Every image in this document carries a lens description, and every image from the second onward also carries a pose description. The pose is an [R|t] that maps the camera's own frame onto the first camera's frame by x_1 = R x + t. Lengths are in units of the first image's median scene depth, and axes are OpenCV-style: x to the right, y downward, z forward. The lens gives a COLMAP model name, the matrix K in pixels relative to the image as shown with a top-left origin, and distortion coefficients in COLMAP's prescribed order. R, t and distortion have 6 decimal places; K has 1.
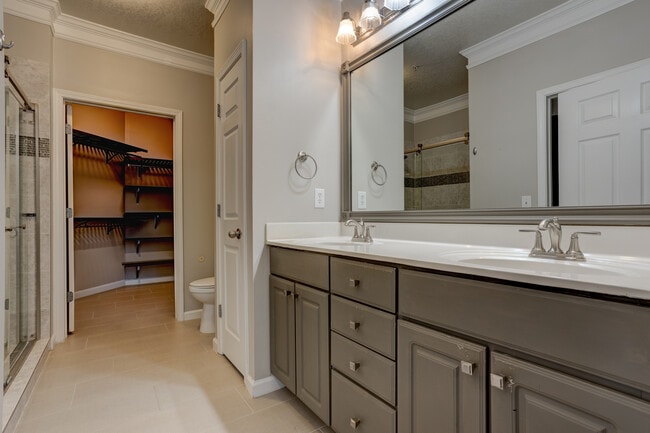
lens RADIAL K [[314.9, 0, 326.8], [0, 314.9, 218.2], [0, 0, 1]] dist [-0.036812, 0.028936]
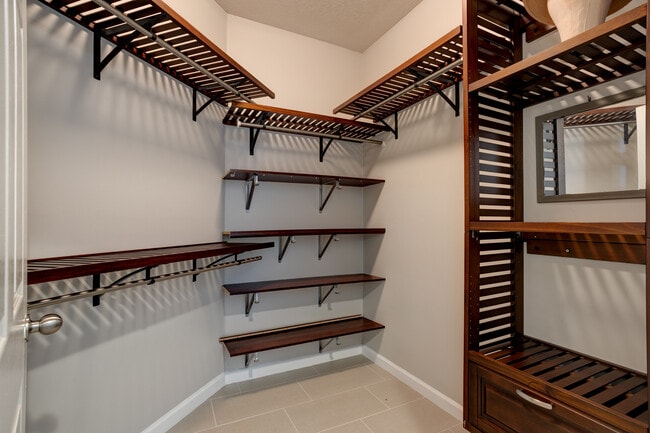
lens RADIAL K [[314.9, 0, 326.8], [0, 314.9, 218.2], [0, 0, 1]] dist [-0.036812, 0.028936]
pose [[0.989867, 0.003023, -0.141968, -0.741853], [-0.004466, 0.999942, -0.009848, -0.054648], [0.141930, 0.010382, 0.989822, 0.959029]]
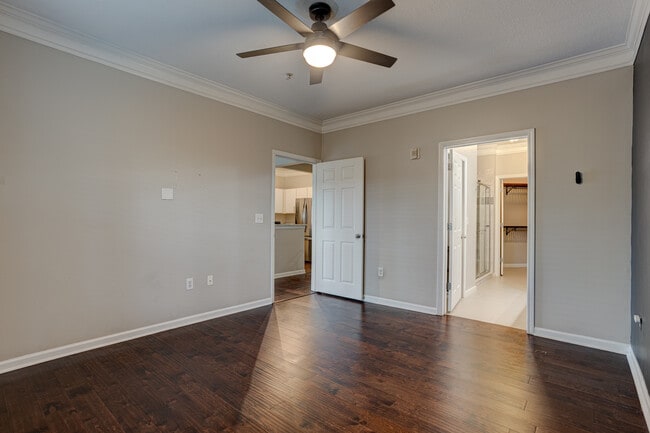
lens RADIAL K [[325.5, 0, 324.7], [0, 325.5, 221.3], [0, 0, 1]] dist [-0.041359, 0.000435]
pose [[0.209108, 0.009430, -0.977847, 1.316453], [-0.002588, 0.999955, 0.009090, -0.061849], [0.977889, 0.000630, 0.209123, -0.863609]]
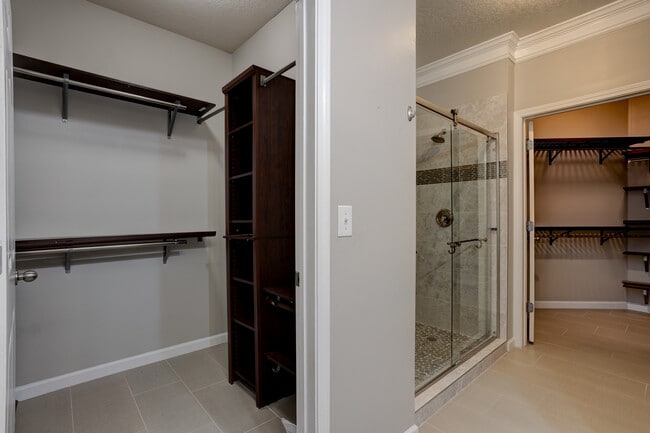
lens RADIAL K [[314.9, 0, 326.8], [0, 314.9, 218.2], [0, 0, 1]] dist [-0.036812, 0.028936]
pose [[0.125073, 0.008583, -0.992110, 0.112413], [0.002725, 0.999956, 0.008994, -0.054705], [0.992144, -0.003828, 0.125044, 0.202375]]
